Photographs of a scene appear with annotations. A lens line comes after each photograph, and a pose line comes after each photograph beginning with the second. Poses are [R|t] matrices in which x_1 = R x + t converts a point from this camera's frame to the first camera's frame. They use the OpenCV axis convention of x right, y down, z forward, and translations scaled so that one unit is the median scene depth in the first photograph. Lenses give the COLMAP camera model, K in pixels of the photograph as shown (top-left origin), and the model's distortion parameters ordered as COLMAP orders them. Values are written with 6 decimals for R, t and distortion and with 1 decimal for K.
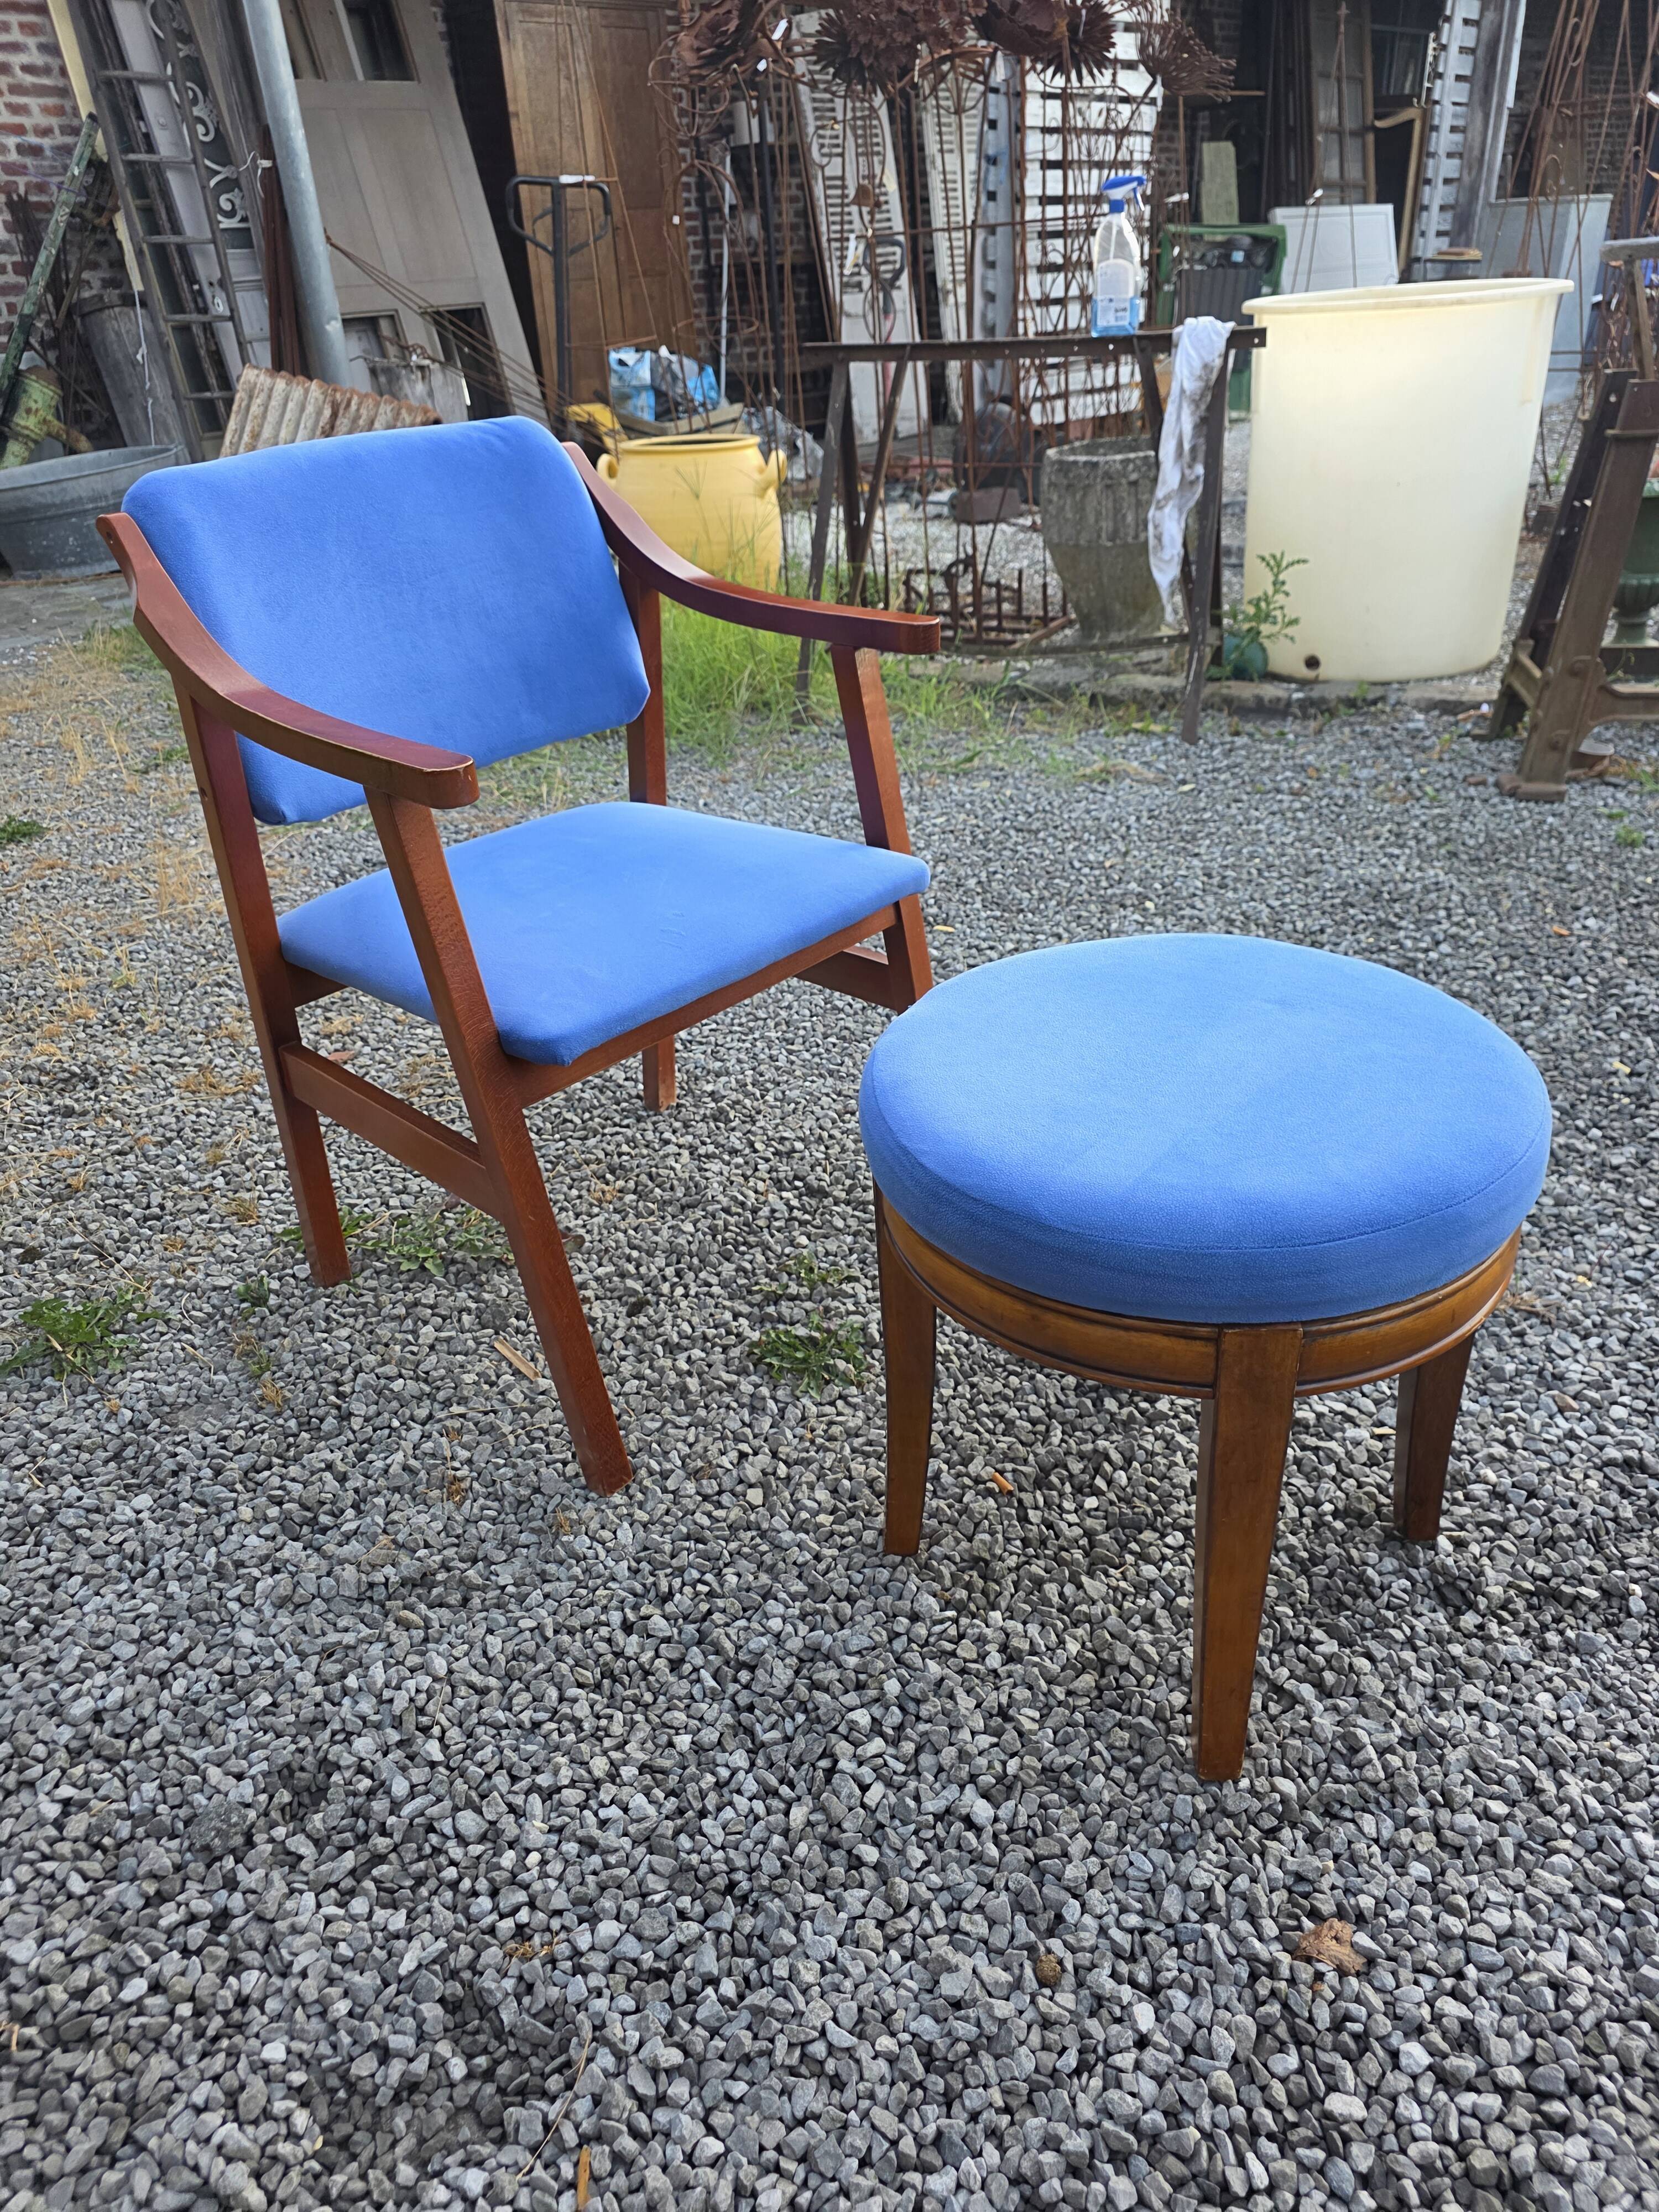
lens RADIAL K [[1502.5, 0, 854.2], [0, 1502.5, 1110.2], [0, 0, 1]] dist [0.038032, -0.032804]
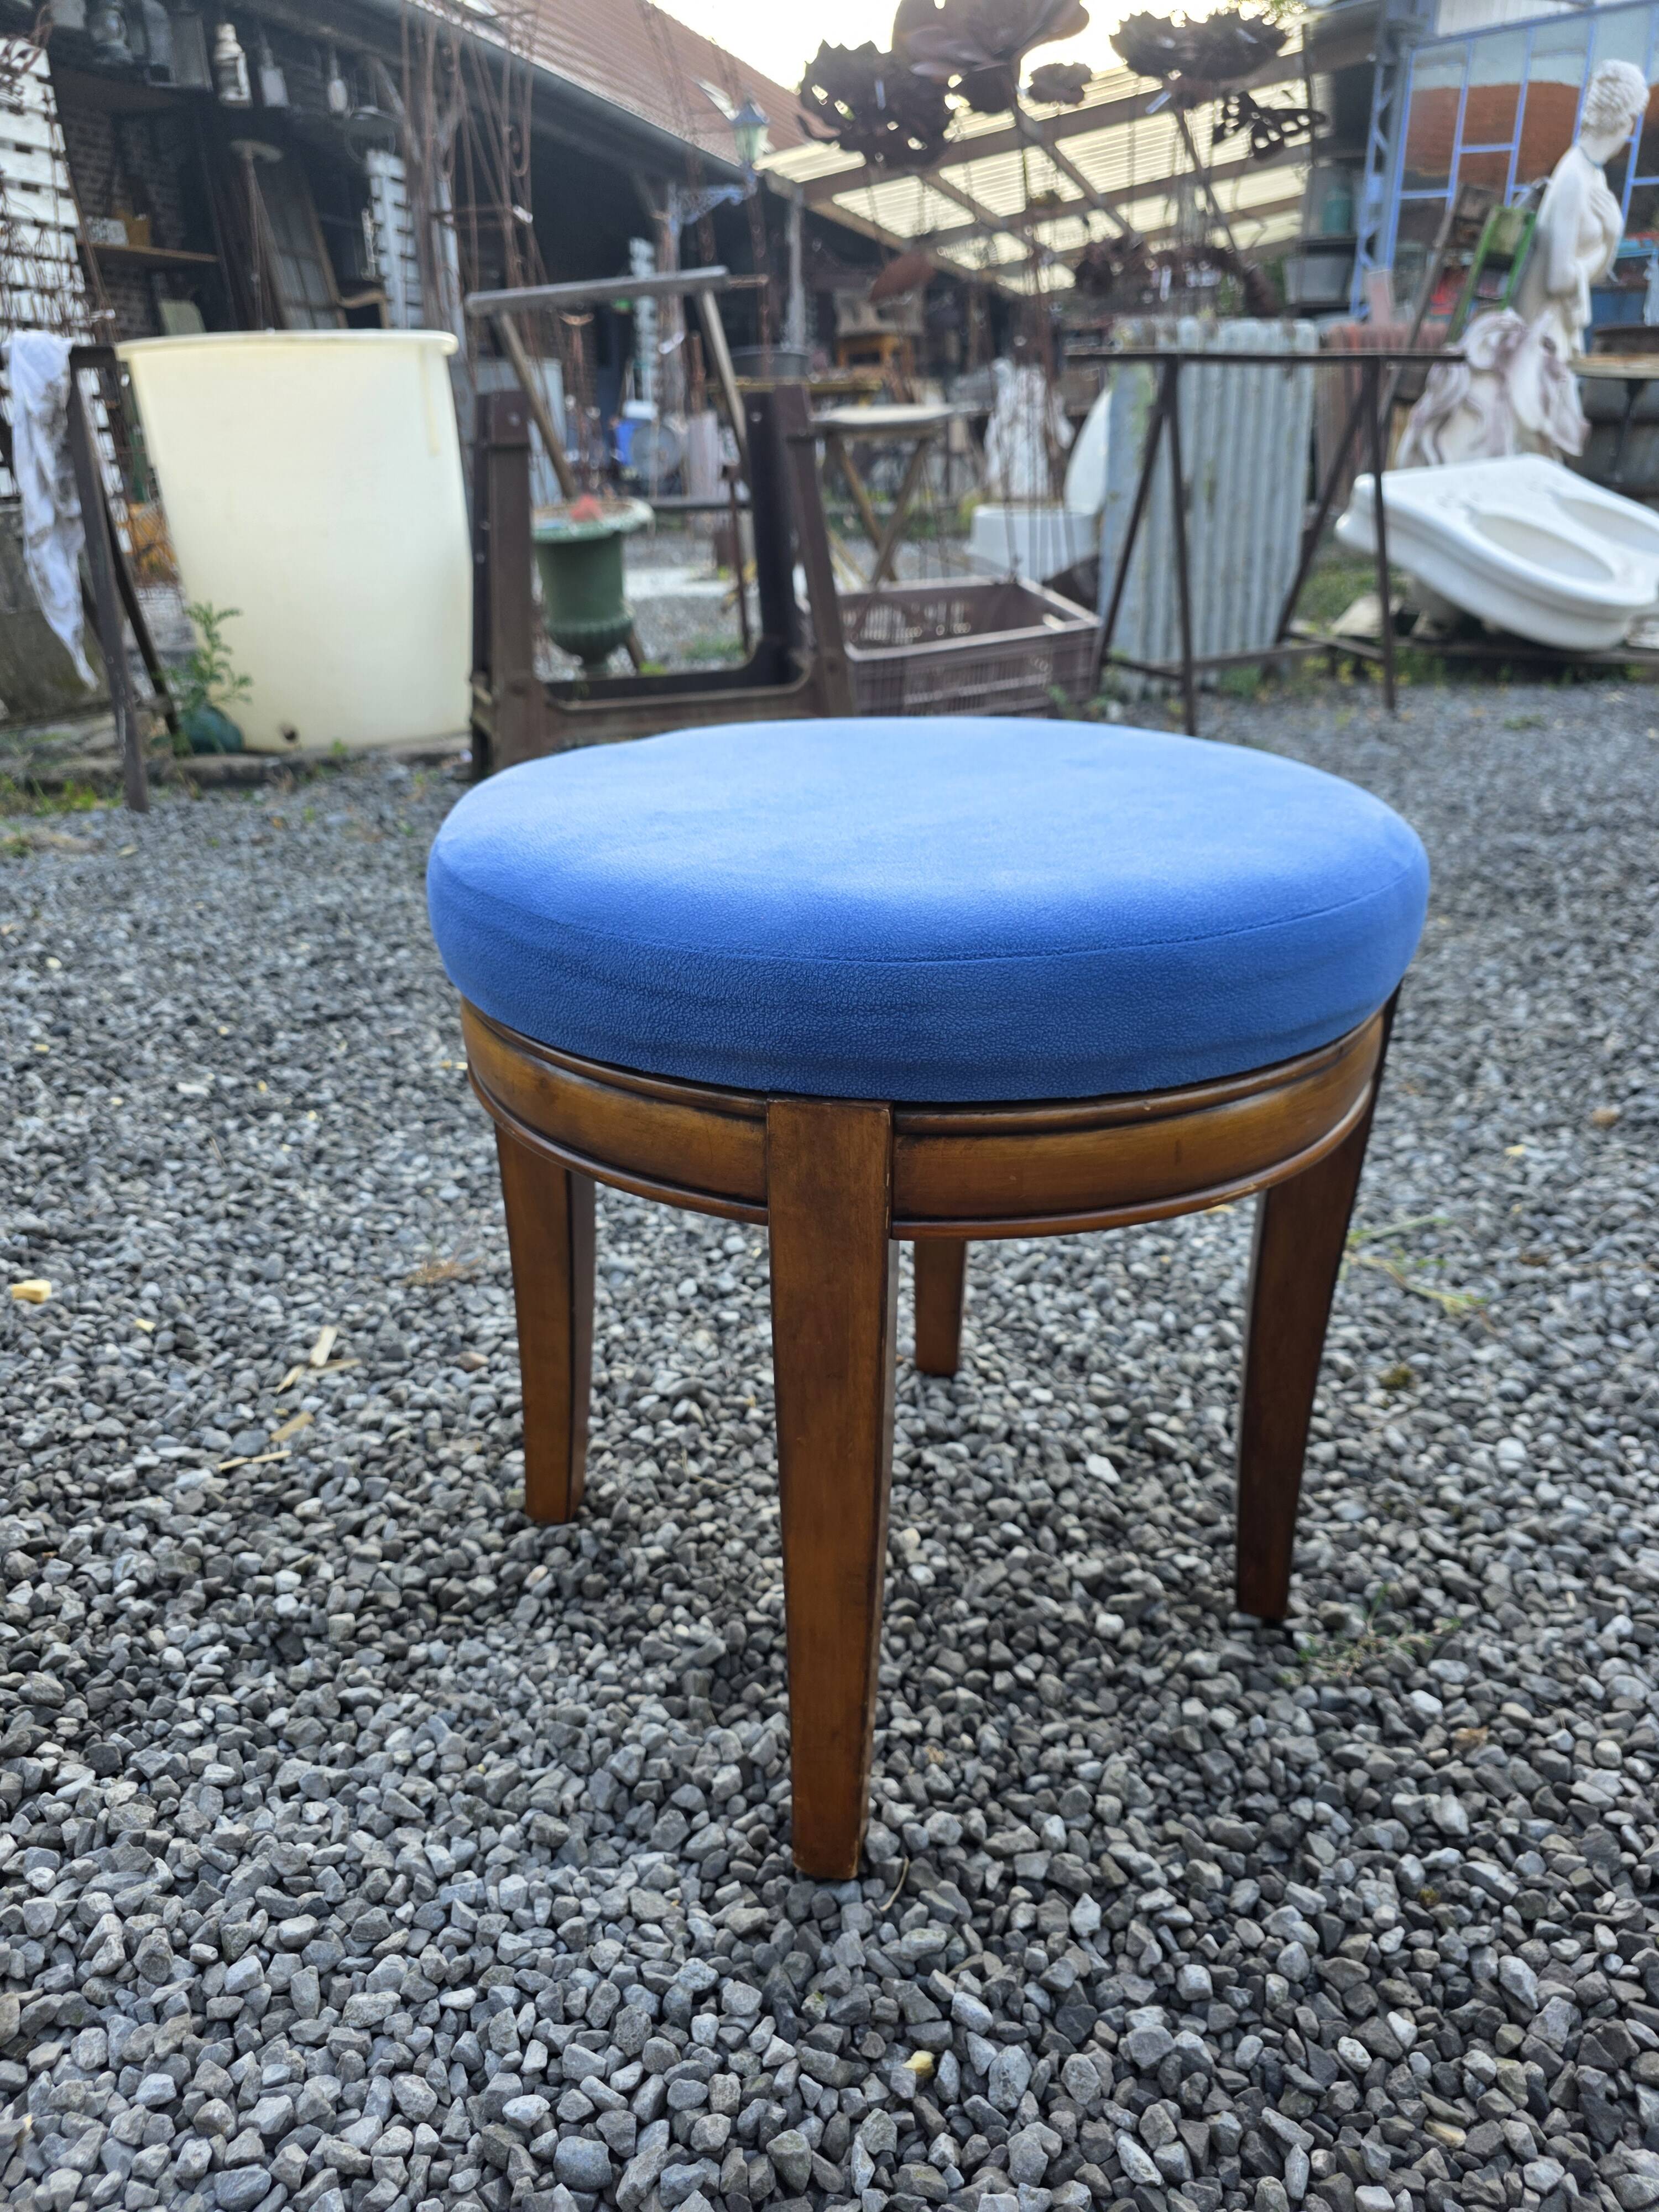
lens RADIAL K [[1502.5, 0, 832.7], [0, 1502.5, 1133.0], [0, 0, 1]] dist [0.038032, -0.032804]
pose [[0.862275, -0.184604, 0.471596, 0.294408], [0.233221, 0.971325, -0.046204, 0.163784], [-0.449544, 0.149827, 0.880603, 0.206955]]
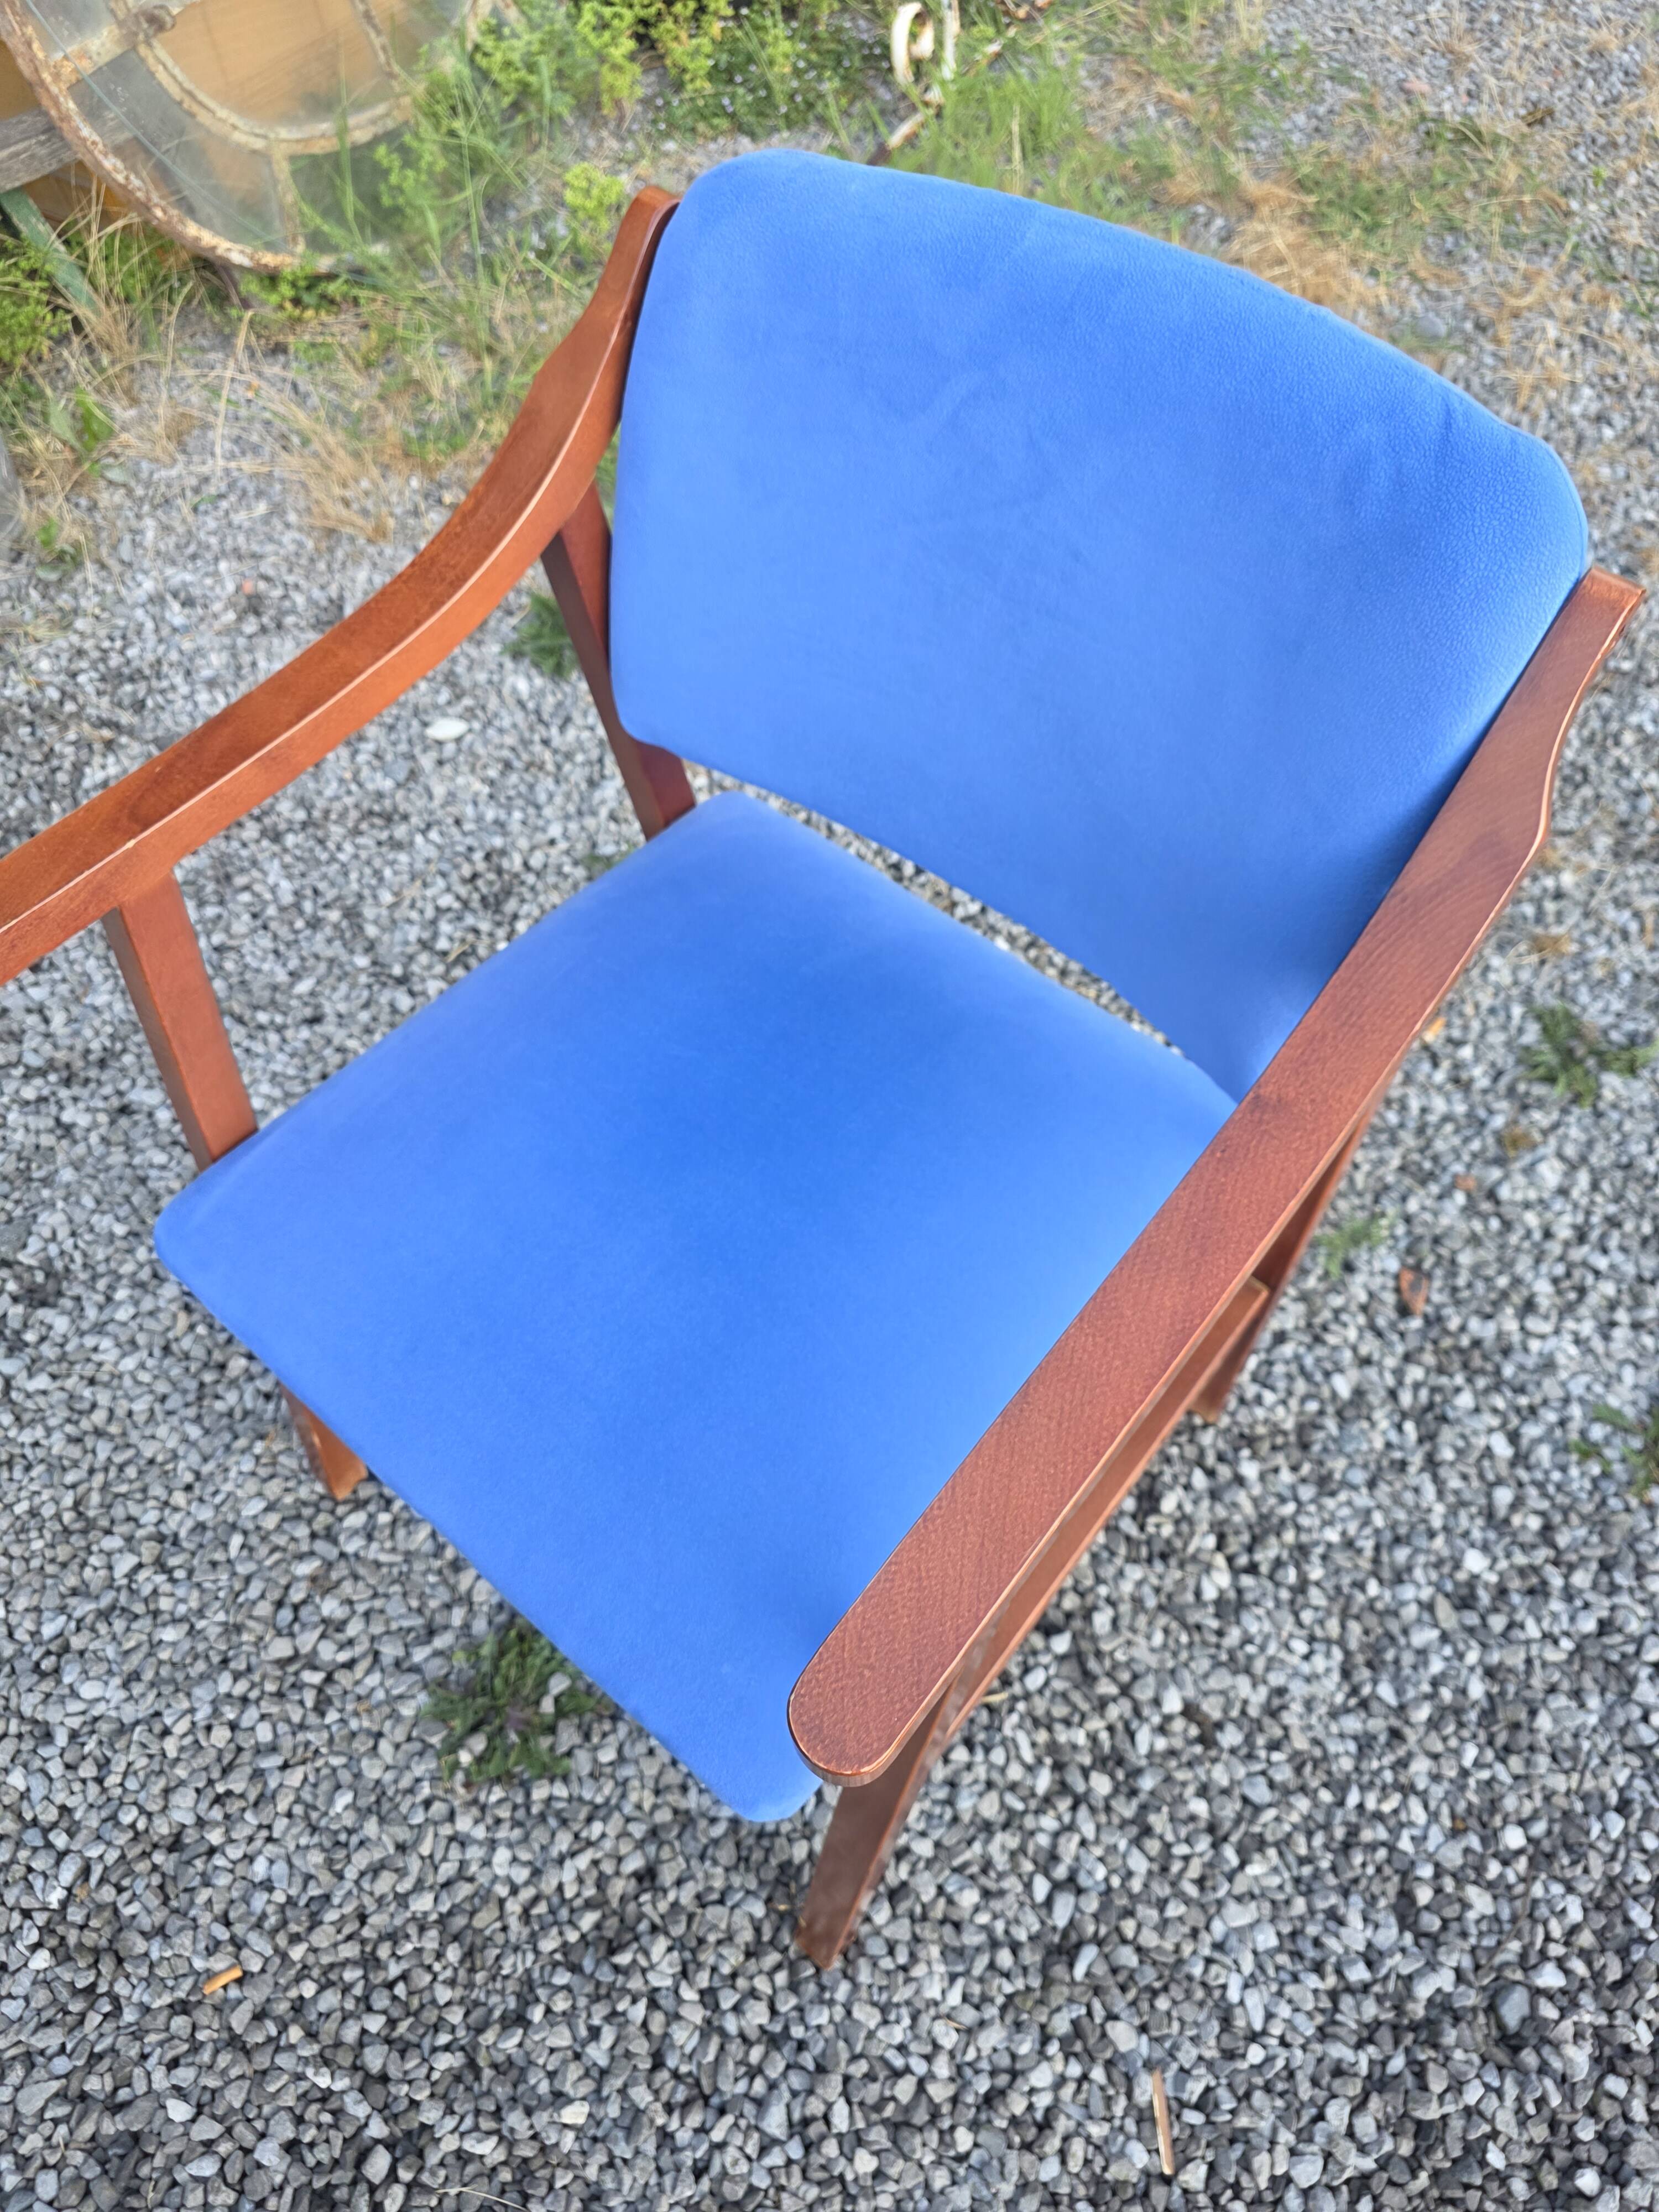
lens RADIAL K [[1502.5, 0, 823.0], [0, 1502.5, 1123.7], [0, 0, 1]] dist [0.038032, -0.032804]
pose [[0.025819, 0.873138, -0.486789, 0.100275], [-0.457854, 0.443203, 0.770676, -0.676218], [0.888653, 0.202980, 0.411212, 0.855243]]
